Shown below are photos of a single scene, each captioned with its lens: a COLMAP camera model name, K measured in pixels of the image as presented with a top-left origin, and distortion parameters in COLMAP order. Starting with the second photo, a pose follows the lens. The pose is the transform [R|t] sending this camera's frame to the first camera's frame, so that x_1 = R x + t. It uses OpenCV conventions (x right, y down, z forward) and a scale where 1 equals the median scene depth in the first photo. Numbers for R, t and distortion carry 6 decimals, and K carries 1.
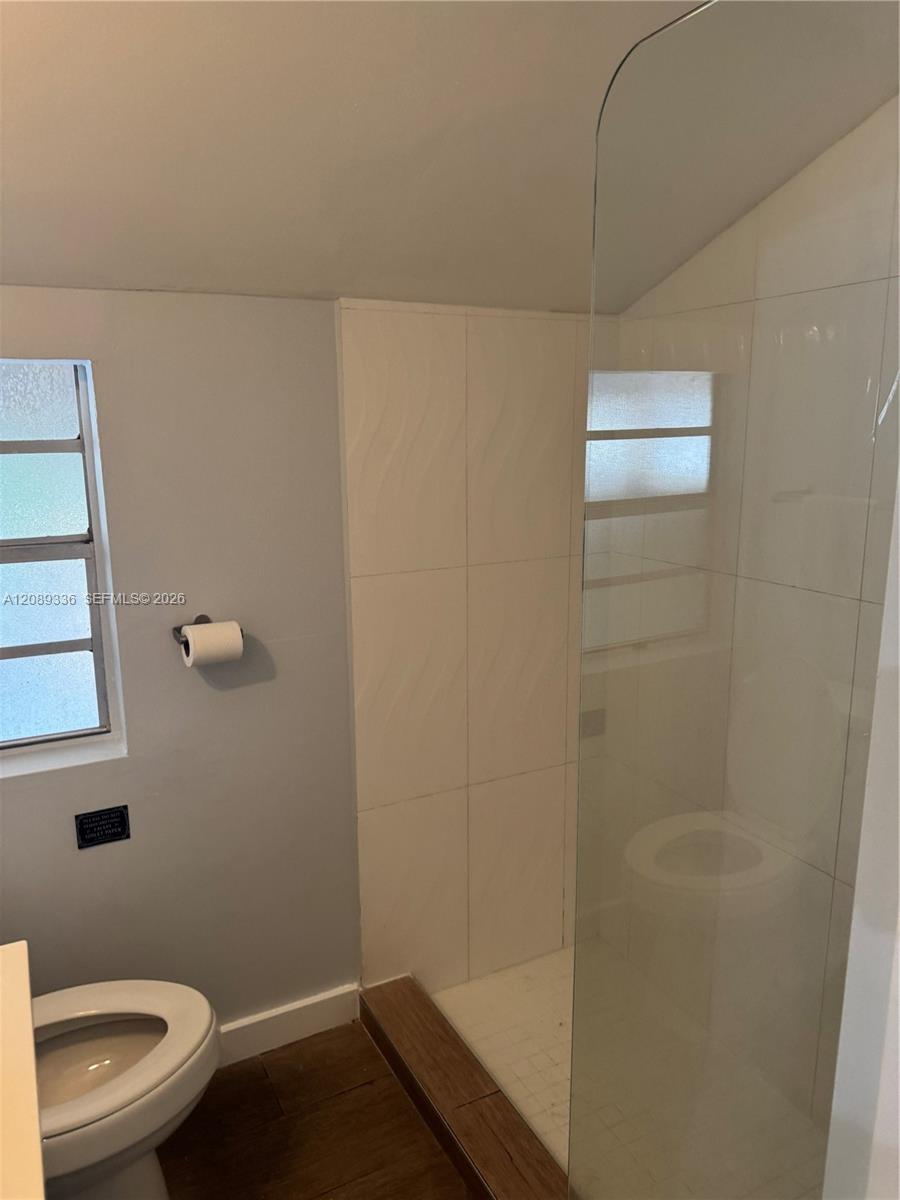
lens RADIAL K [[836.6, 0, 444.3], [0, 836.6, 596.7], [0, 0, 1]] dist [0.050525, -0.060555]
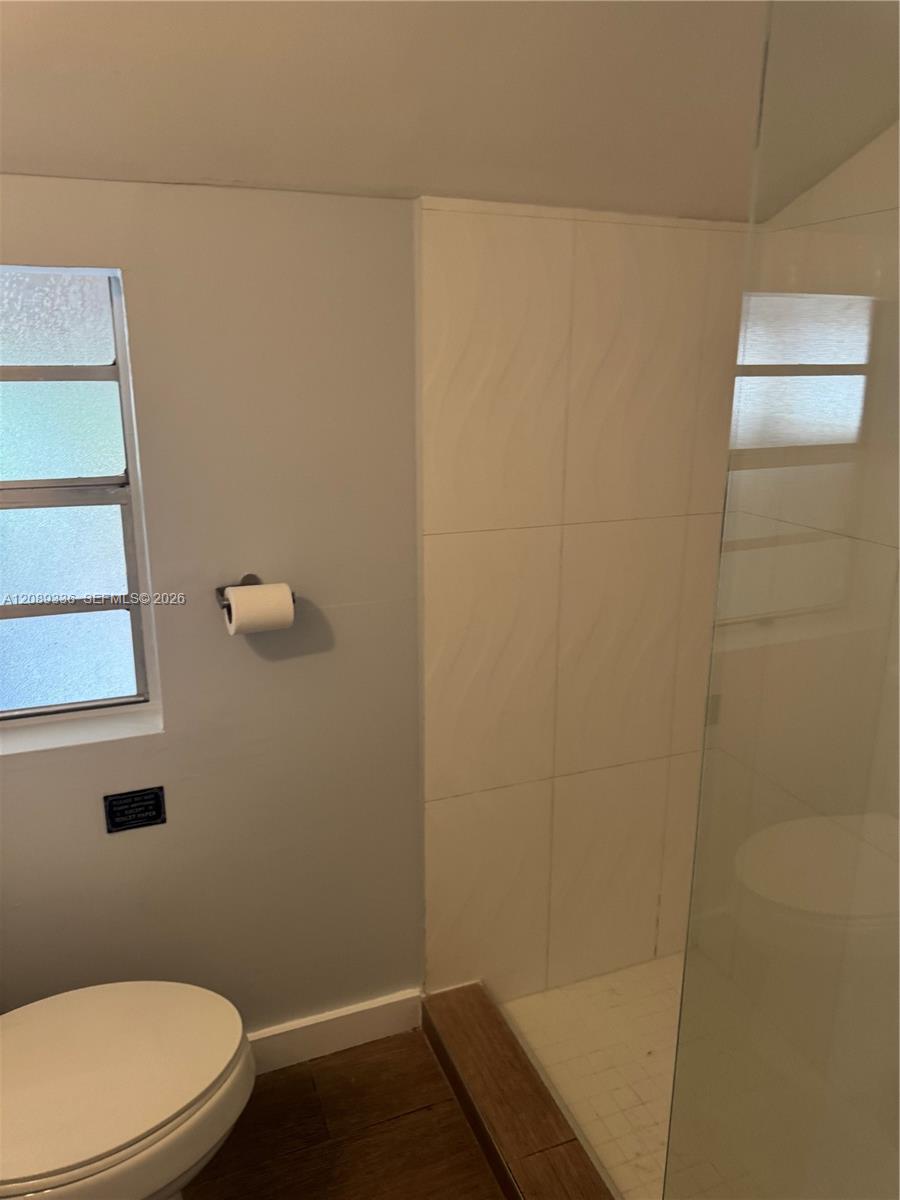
lens RADIAL K [[811.5, 0, 448.4], [0, 811.5, 575.7], [0, 0, 1]] dist [0.041975, -0.061910]
pose [[0.993233, 0.039875, -0.109078, 0.004321], [-0.035109, 0.998358, 0.045271, -0.021265], [0.110704, -0.041135, 0.993002, 0.192456]]
